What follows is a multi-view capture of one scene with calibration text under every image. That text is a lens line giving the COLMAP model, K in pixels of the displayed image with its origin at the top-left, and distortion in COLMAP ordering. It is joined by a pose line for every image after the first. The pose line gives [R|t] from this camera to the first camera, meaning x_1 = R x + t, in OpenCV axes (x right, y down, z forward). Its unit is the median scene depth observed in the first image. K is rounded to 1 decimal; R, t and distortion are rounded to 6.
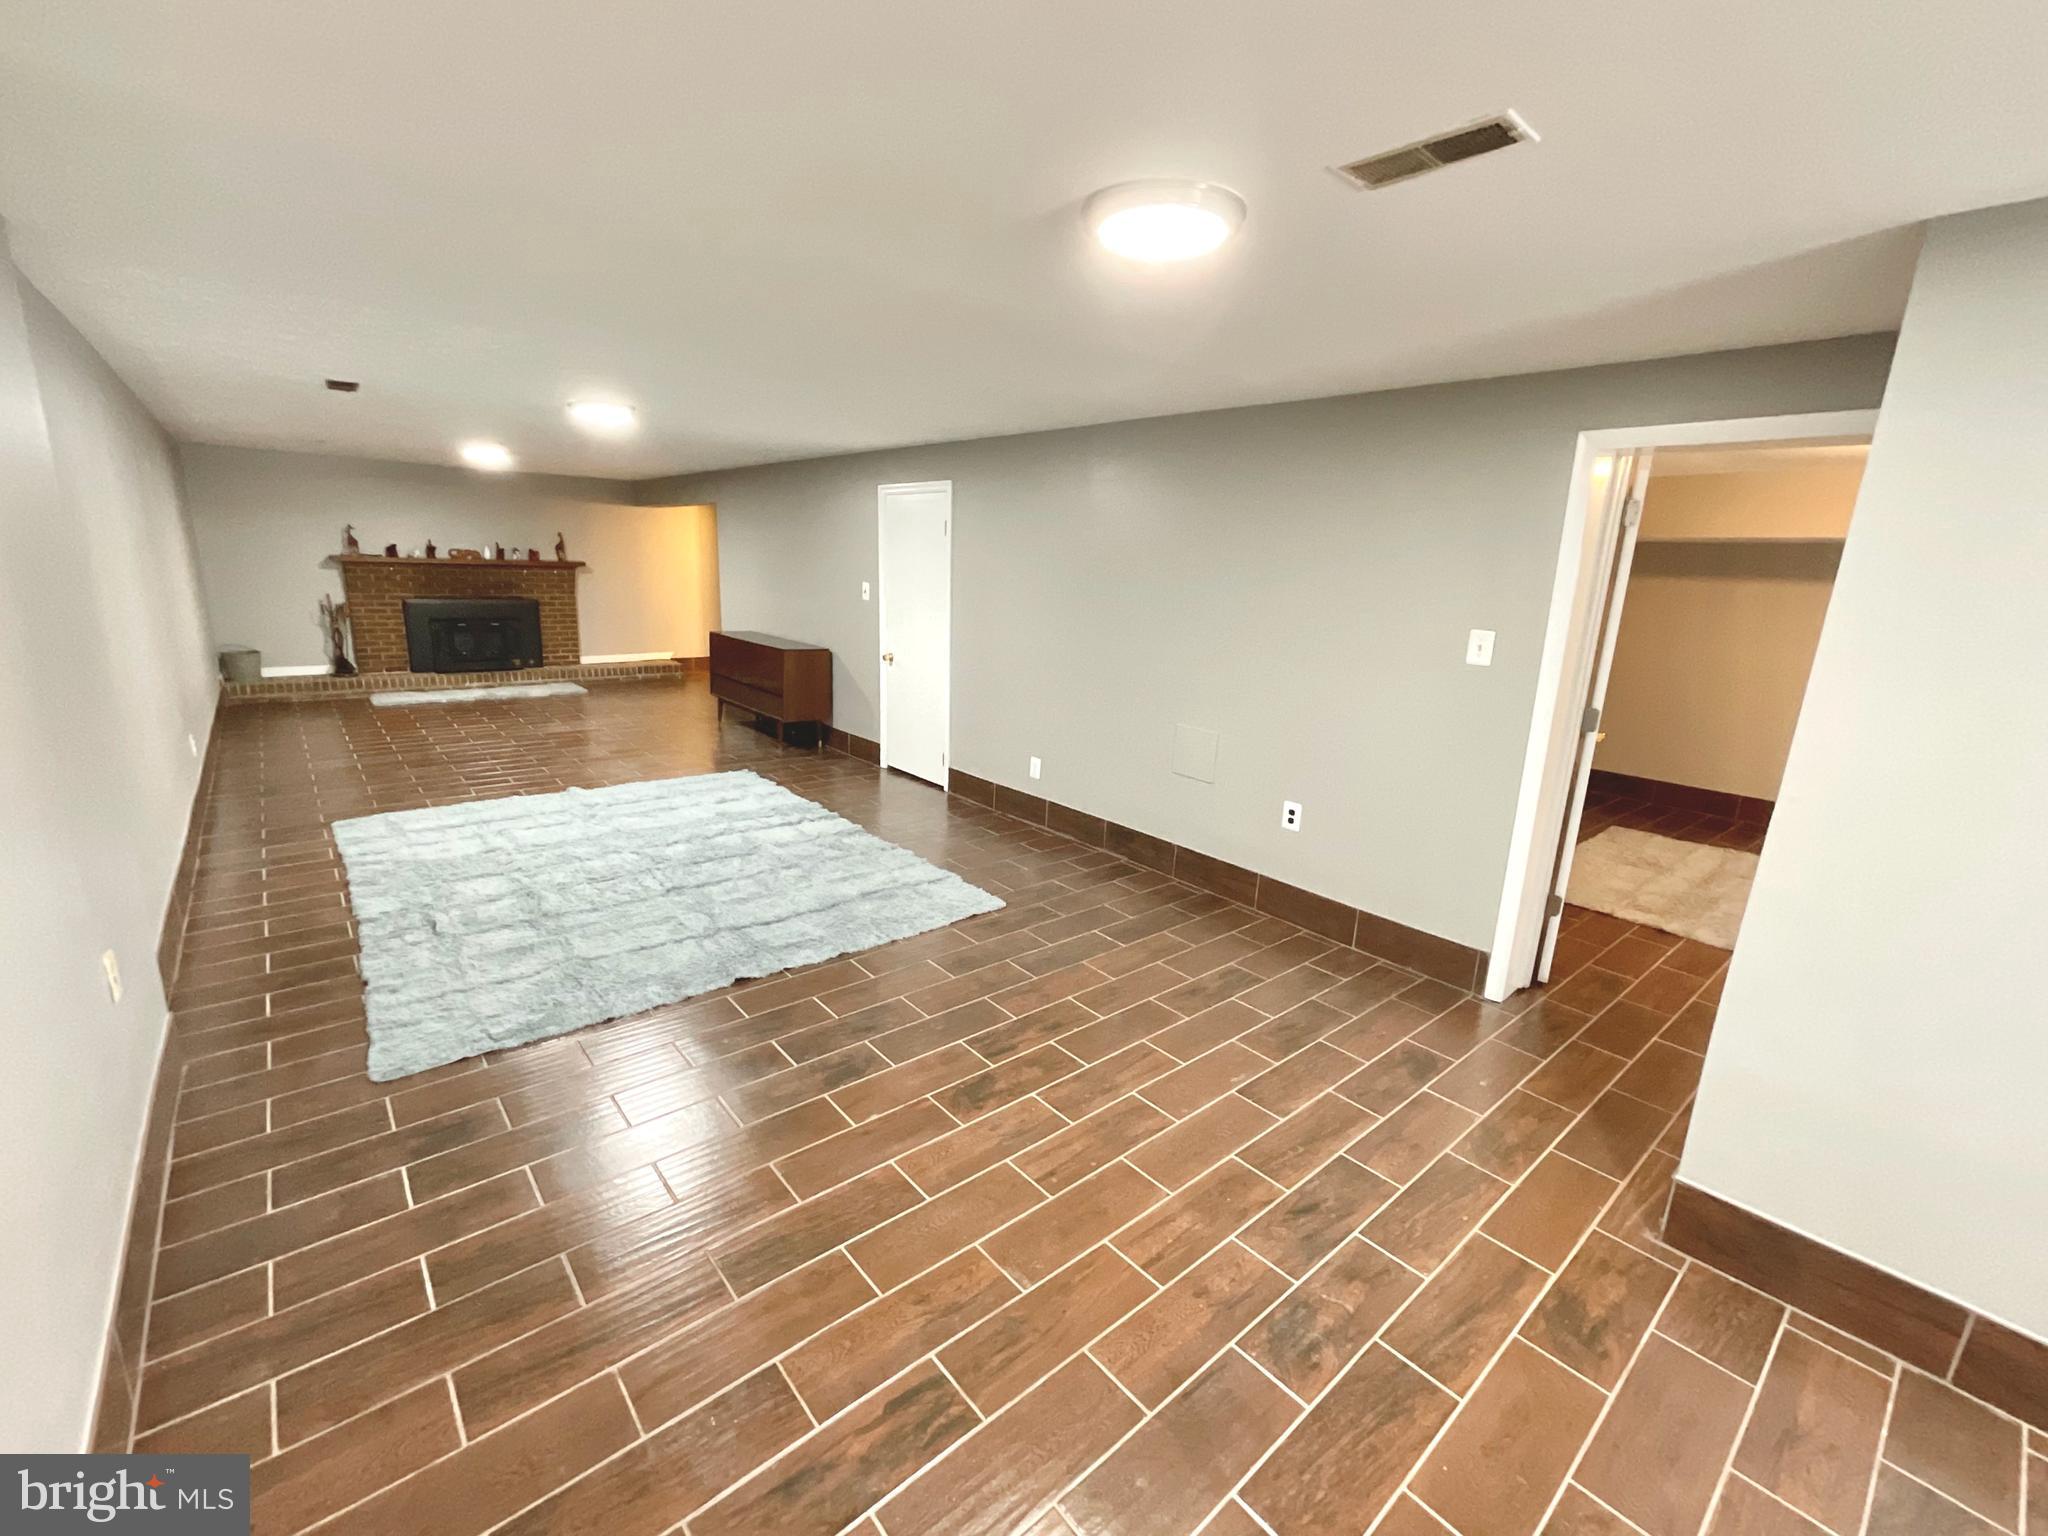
lens RADIAL K [[849.5, 0, 1033.1], [0, 849.5, 773.6], [0, 0, 1]] dist [-0.002404, -0.000302]
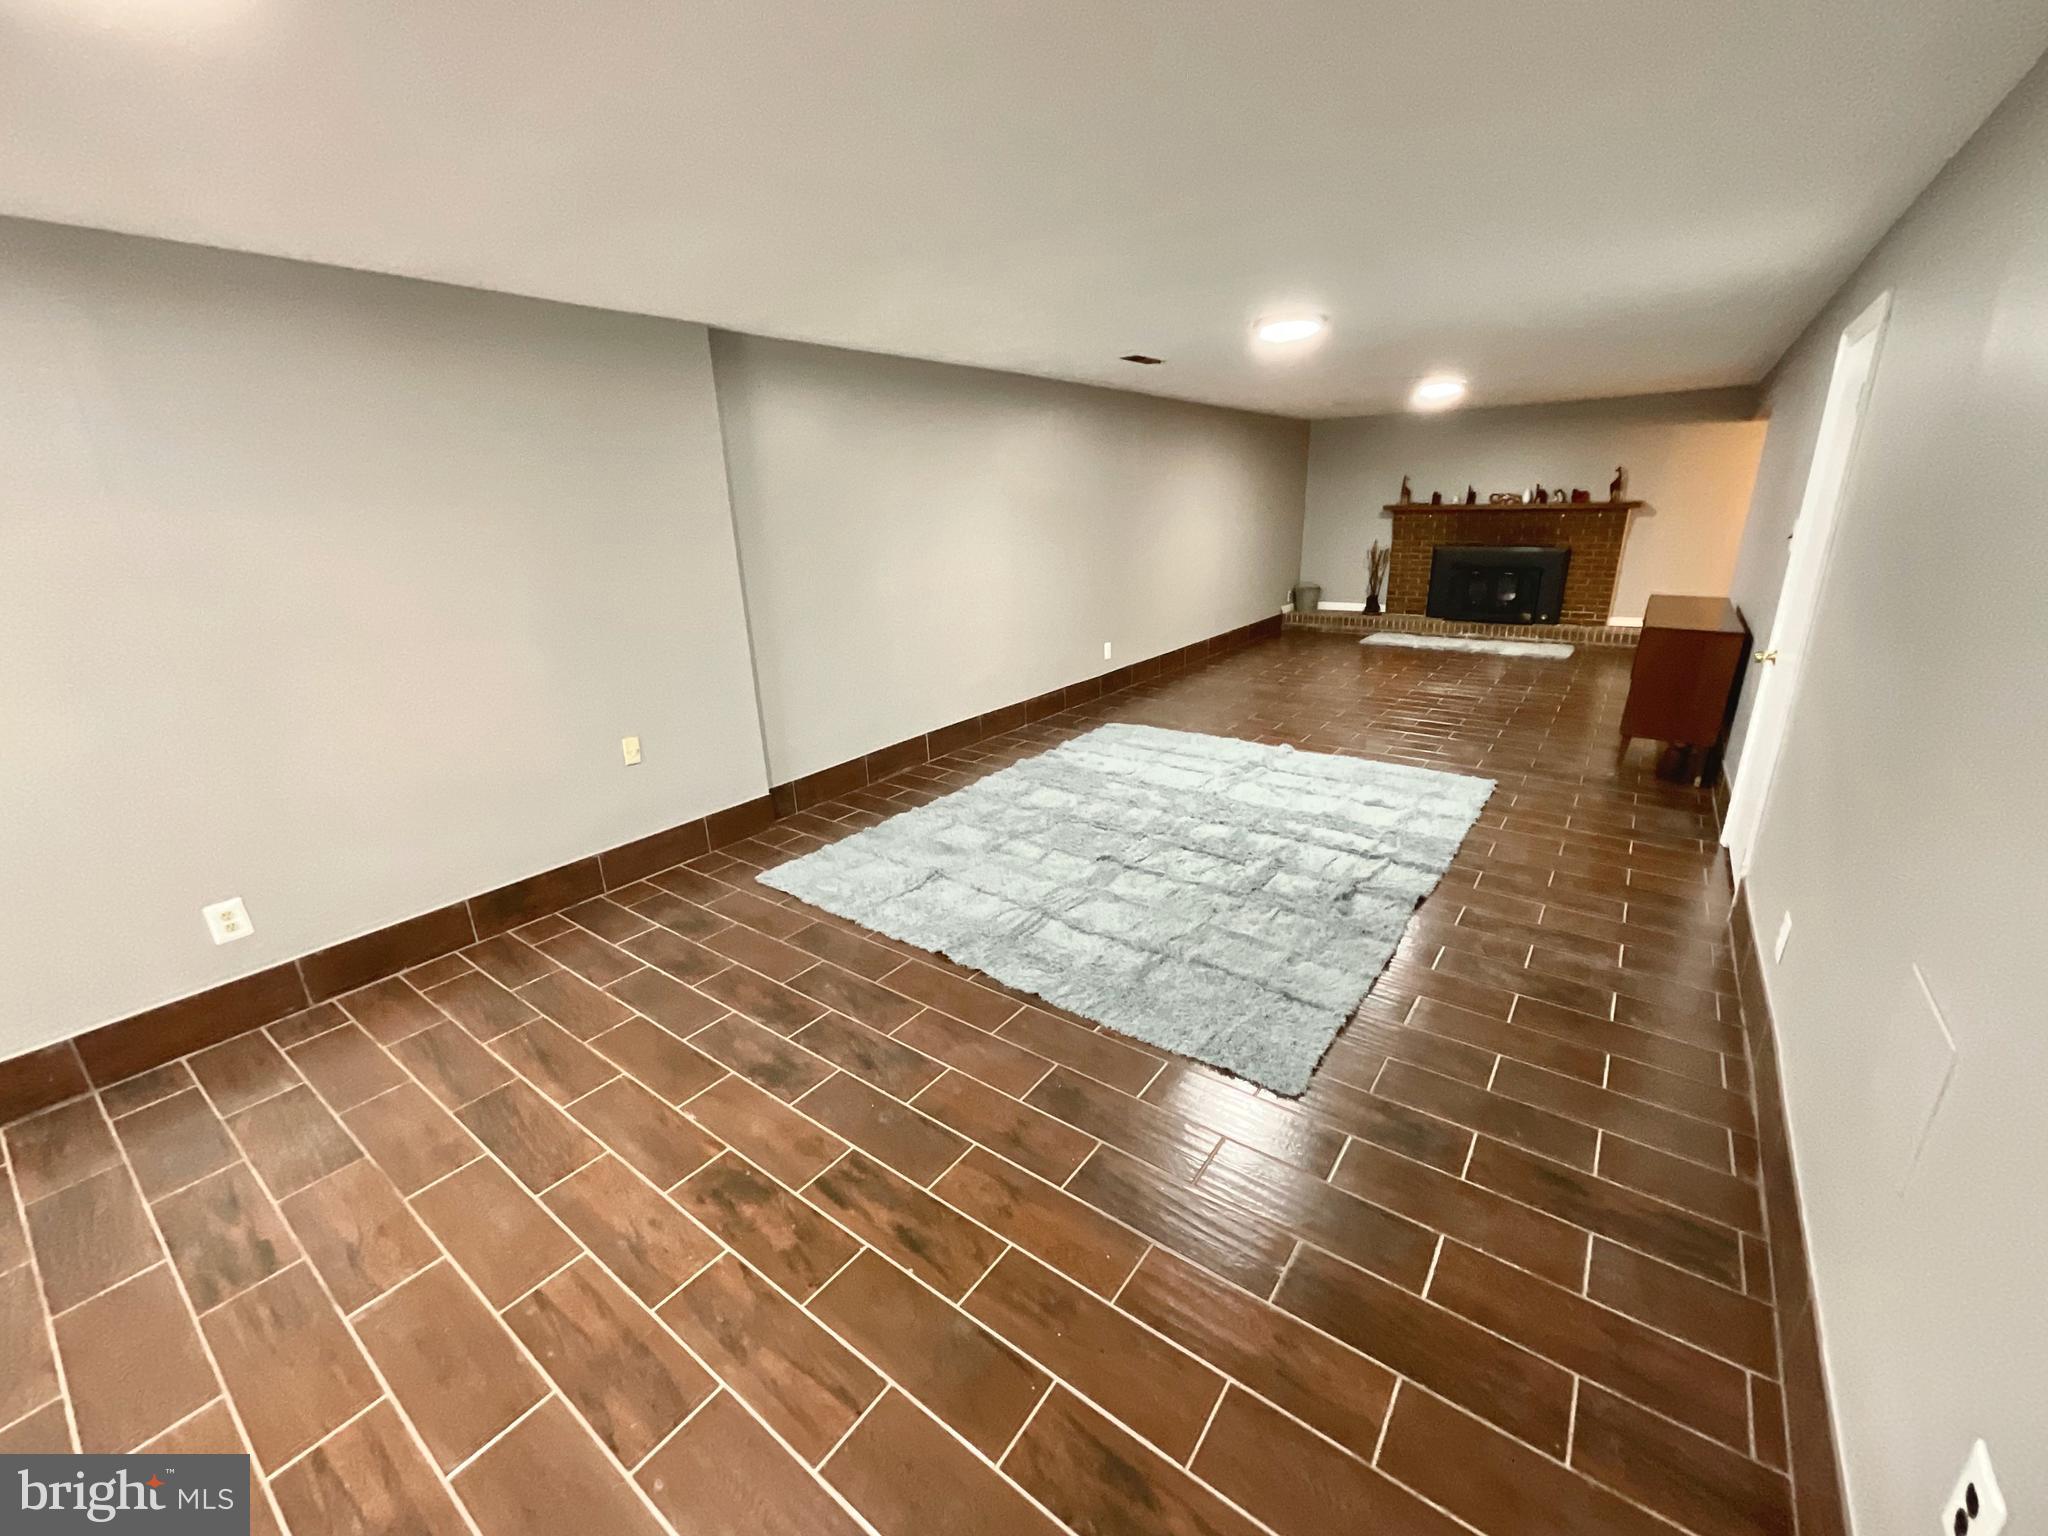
lens RADIAL K [[839.2, 0, 1024.0], [0, 839.2, 768.0], [0, 0, 1]] dist [-0.000875, 0.000248]
pose [[0.230598, 0.256598, -0.938606, 0.264934], [-0.204146, 0.955893, 0.211169, -0.090722], [0.951393, 0.142917, 0.272811, 0.424904]]
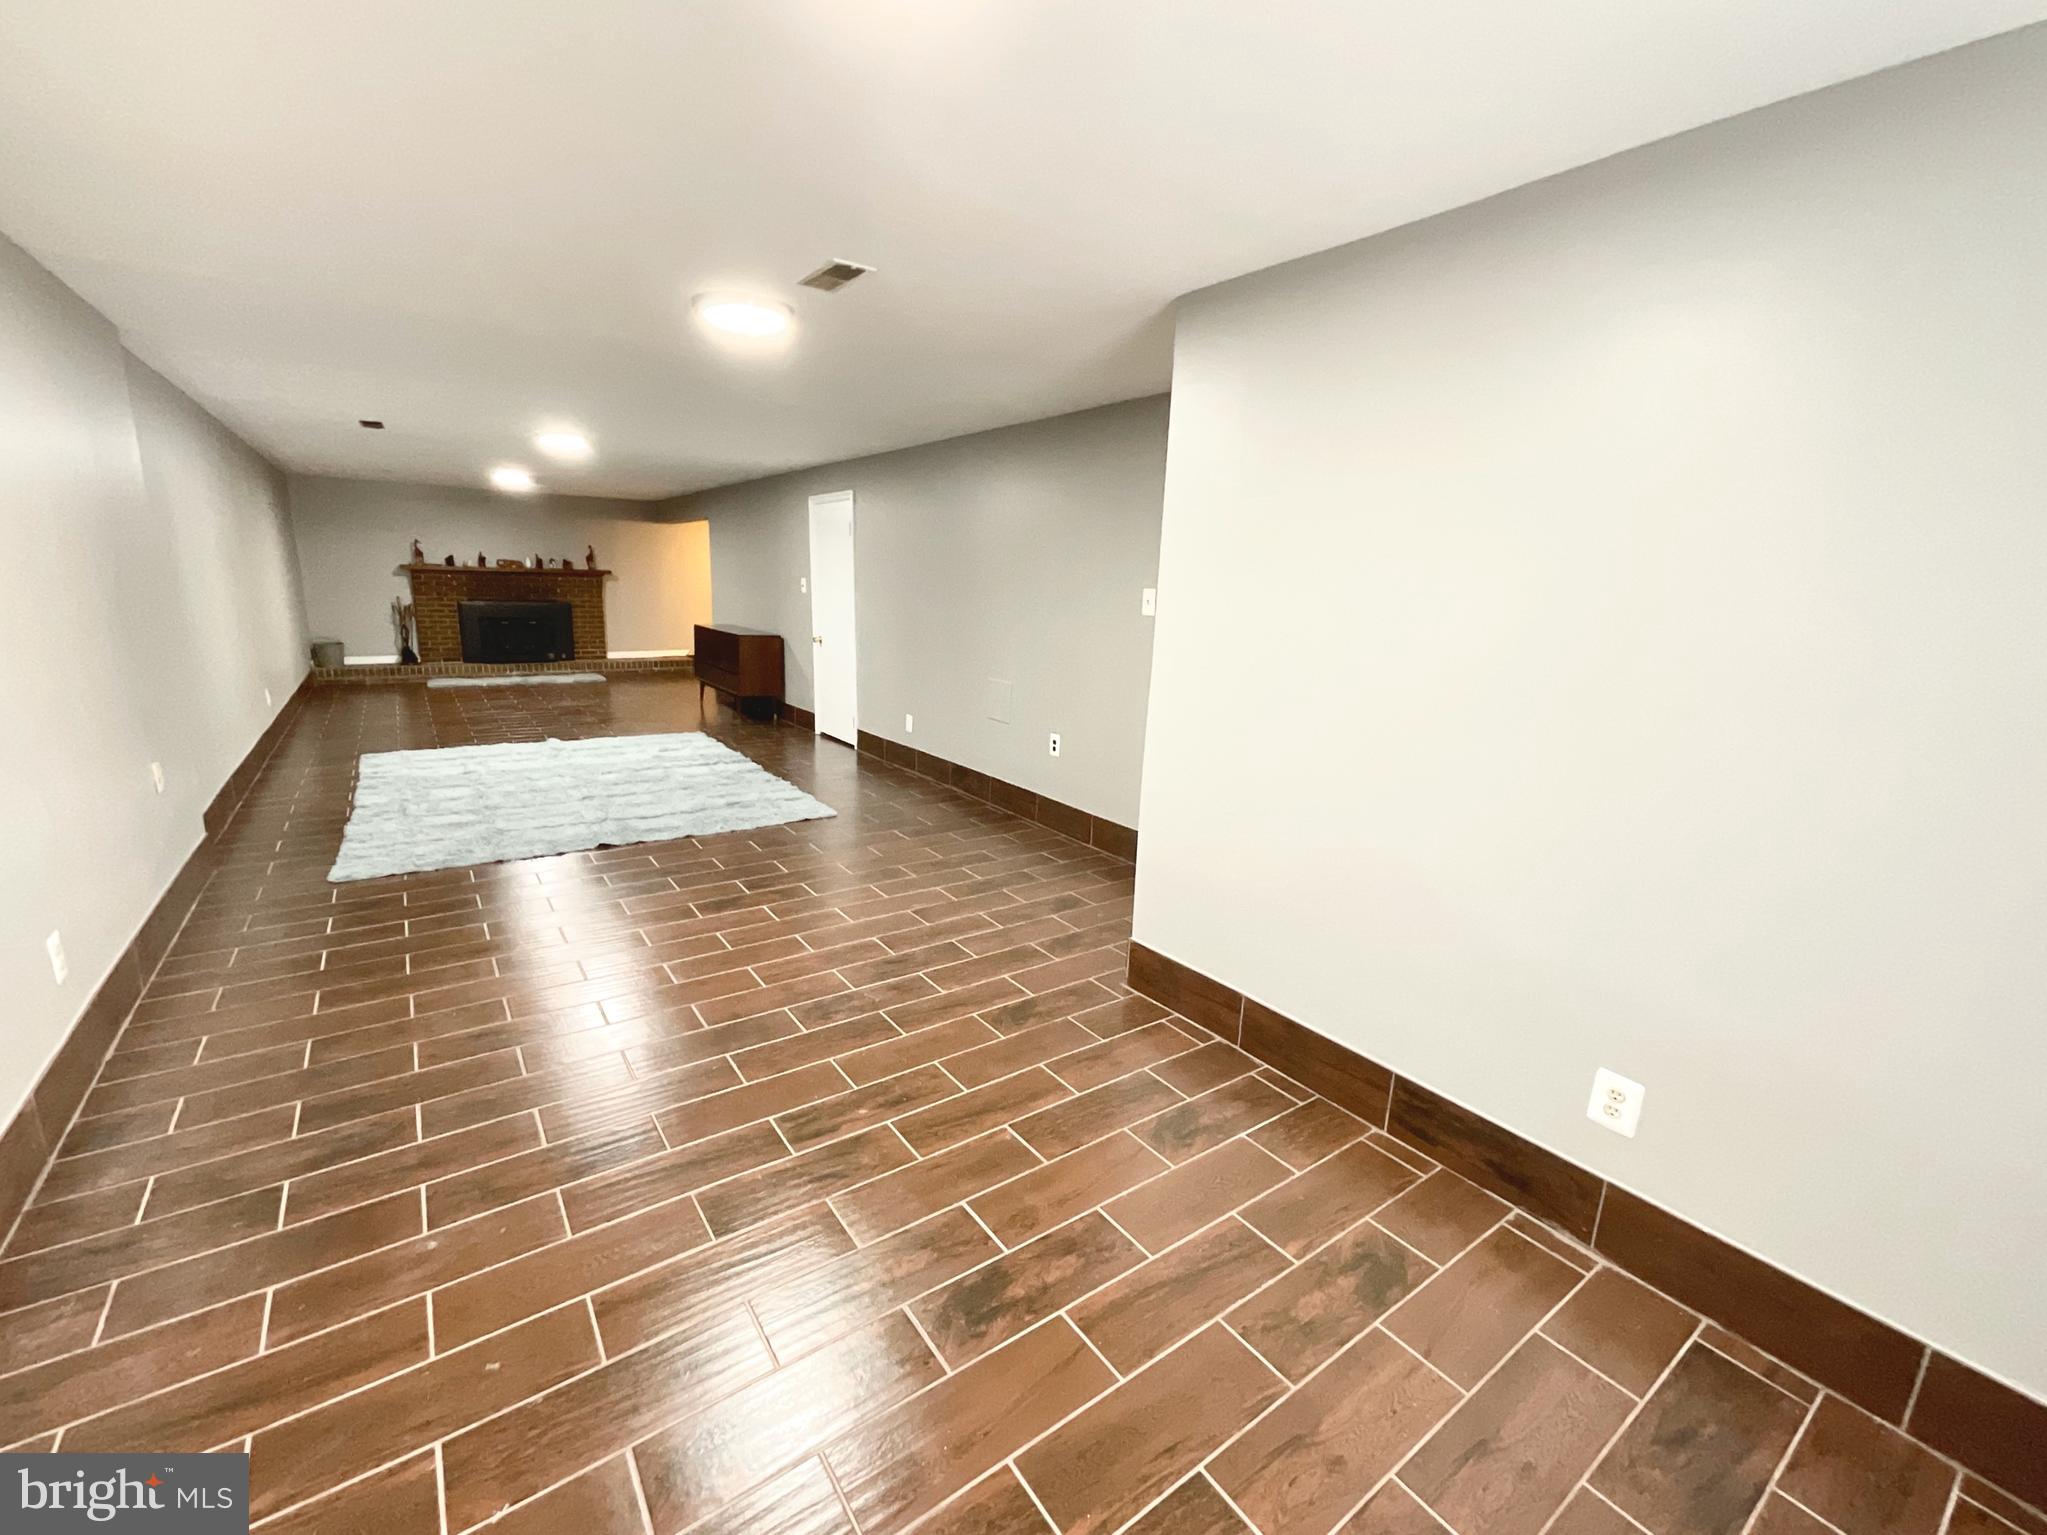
lens RADIAL K [[838.8, 0, 1023.5], [0, 838.8, 767.5], [0, 0, 1]] dist [-0.000875, 0.000248]
pose [[0.996216, 0.011832, -0.086099, 0.236379], [-0.014320, 0.999496, -0.028336, 0.077286], [0.085720, 0.029461, 0.995884, -0.155738]]
